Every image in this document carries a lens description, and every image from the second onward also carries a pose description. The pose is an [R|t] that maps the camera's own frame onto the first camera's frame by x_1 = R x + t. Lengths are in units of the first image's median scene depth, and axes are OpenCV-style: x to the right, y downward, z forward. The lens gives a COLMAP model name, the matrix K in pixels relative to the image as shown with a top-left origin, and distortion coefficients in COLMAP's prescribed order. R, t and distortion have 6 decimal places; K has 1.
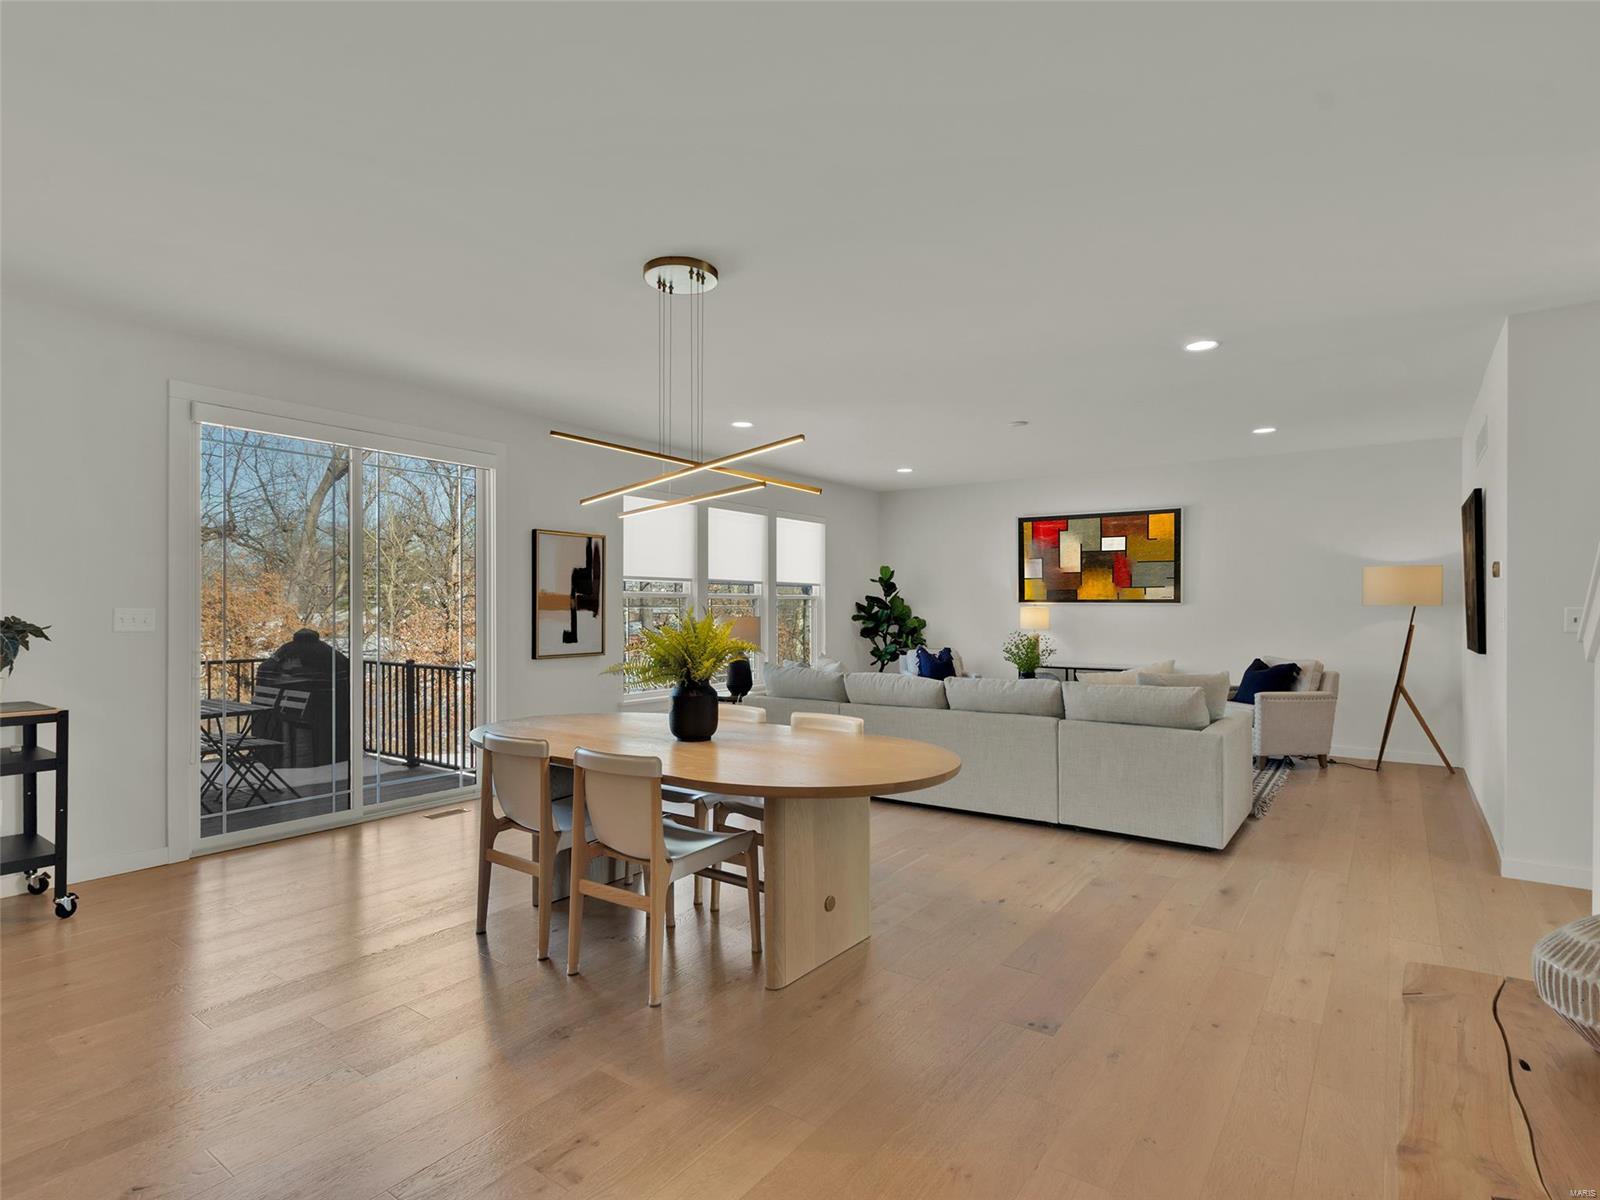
lens RADIAL K [[824.8, 0, 803.2], [0, 824.8, 598.4], [0, 0, 1]] dist [0.003877, 0.000241]
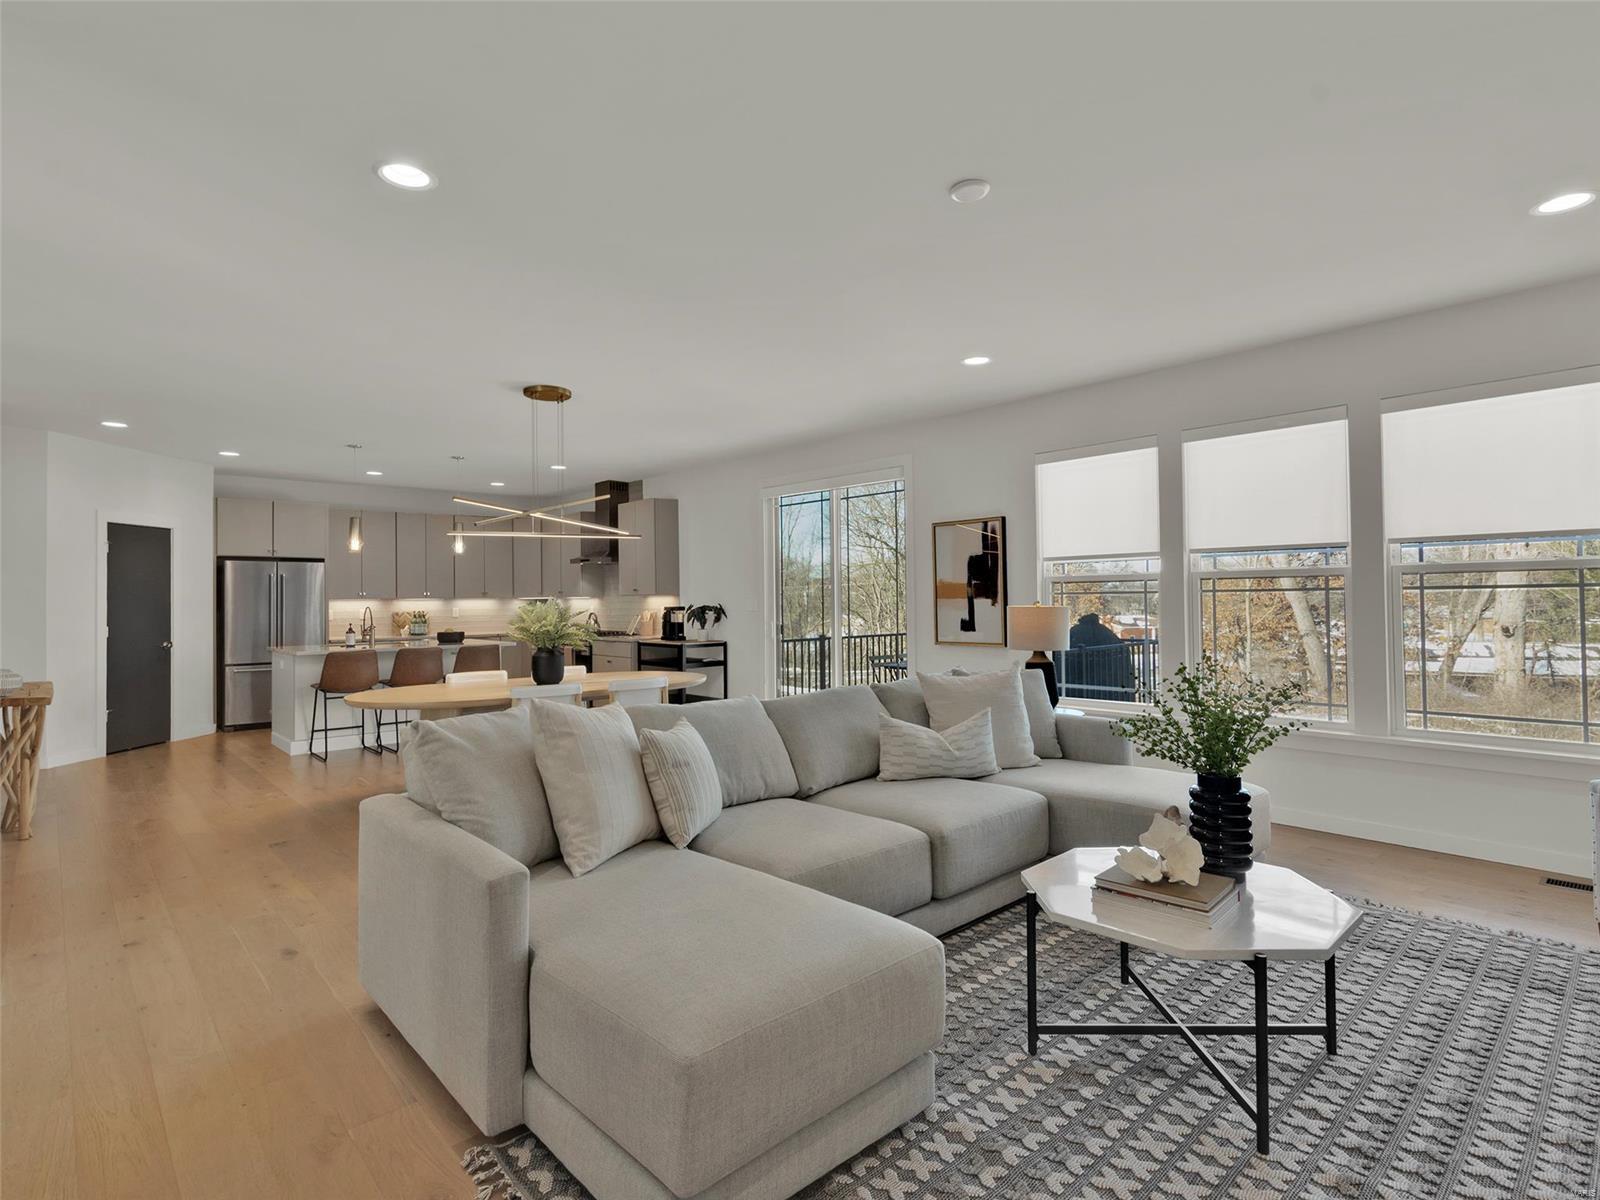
lens RADIAL K [[824.8, 0, 803.2], [0, 824.8, 598.4], [0, 0, 1]] dist [0.003877, 0.000241]
pose [[-0.198651, 0.005622, -0.980054, 0.719273], [0.020432, 0.999790, 0.001594, 0.008635], [0.979857, -0.019708, -0.198724, 0.991626]]
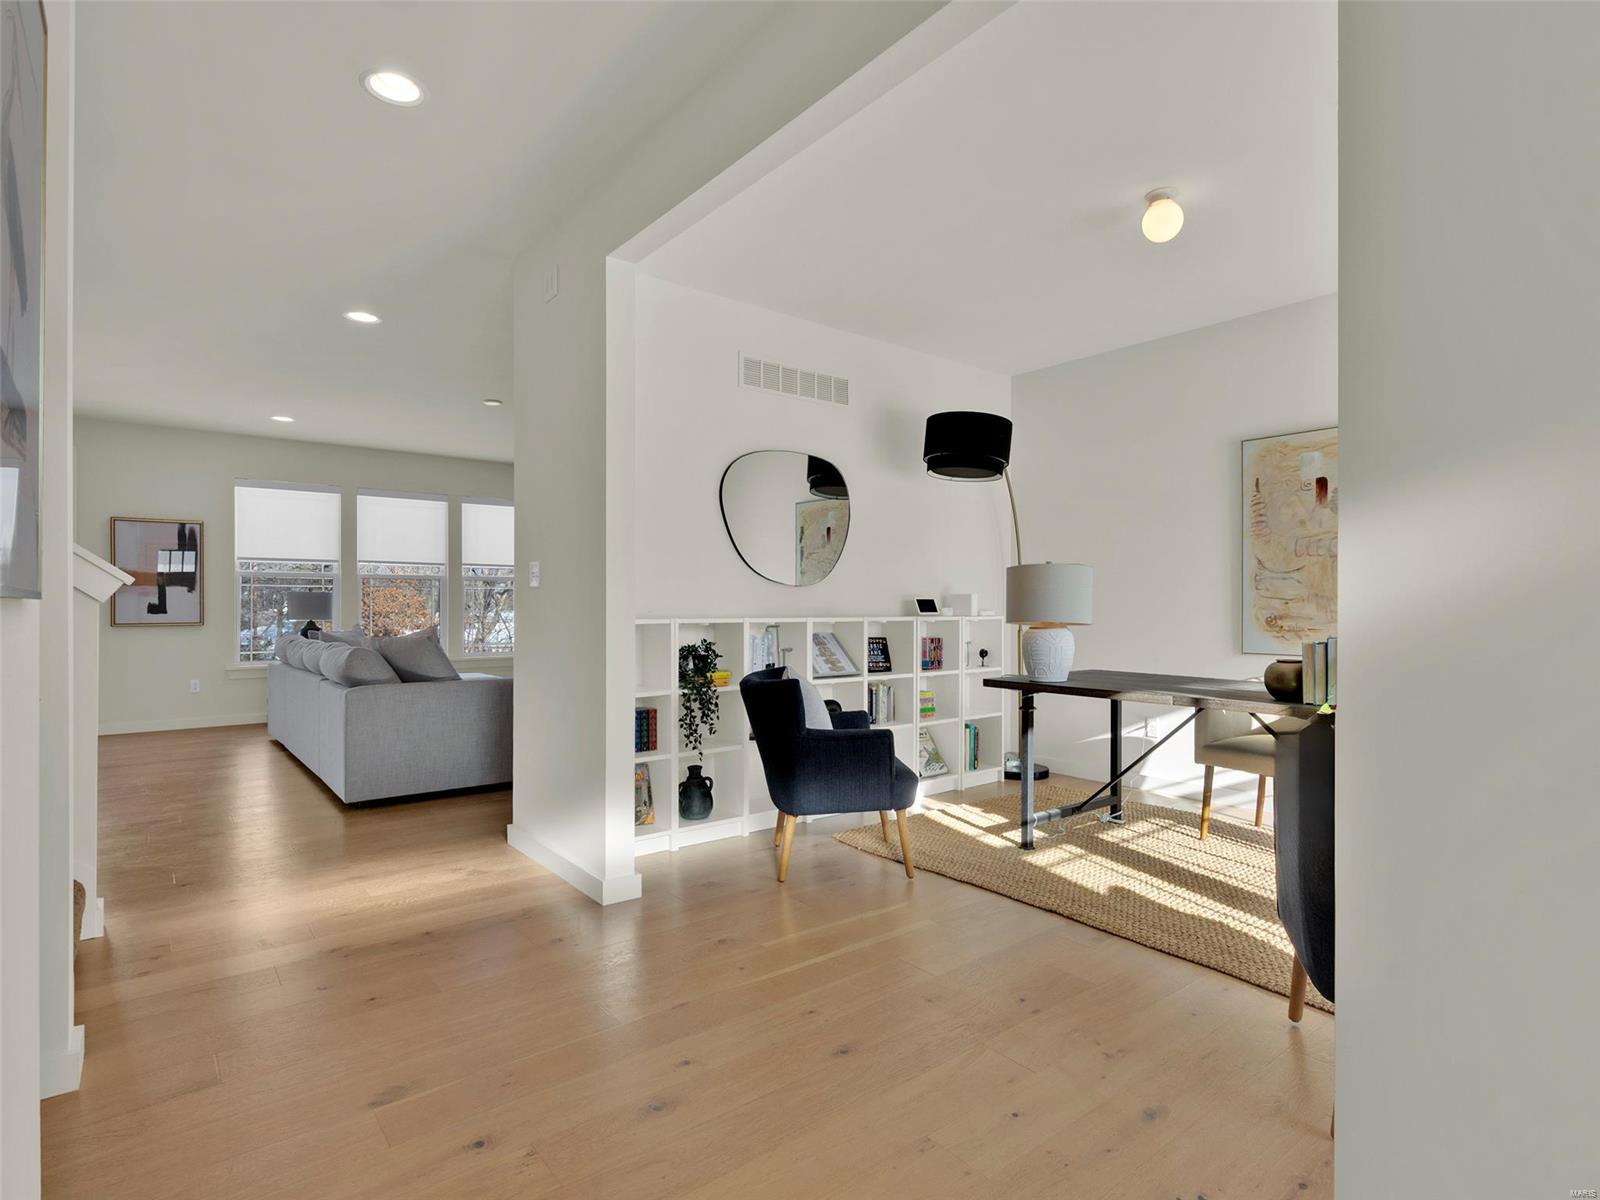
lens RADIAL K [[824.8, 0, 803.2], [0, 824.8, 598.4], [0, 0, 1]] dist [0.003877, 0.000241]
pose [[0.963702, 0.000642, -0.266979, 0.901550], [-0.000591, 1.000000, 0.000272, 0.030838], [0.266979, -0.000105, 0.963702, 0.113992]]
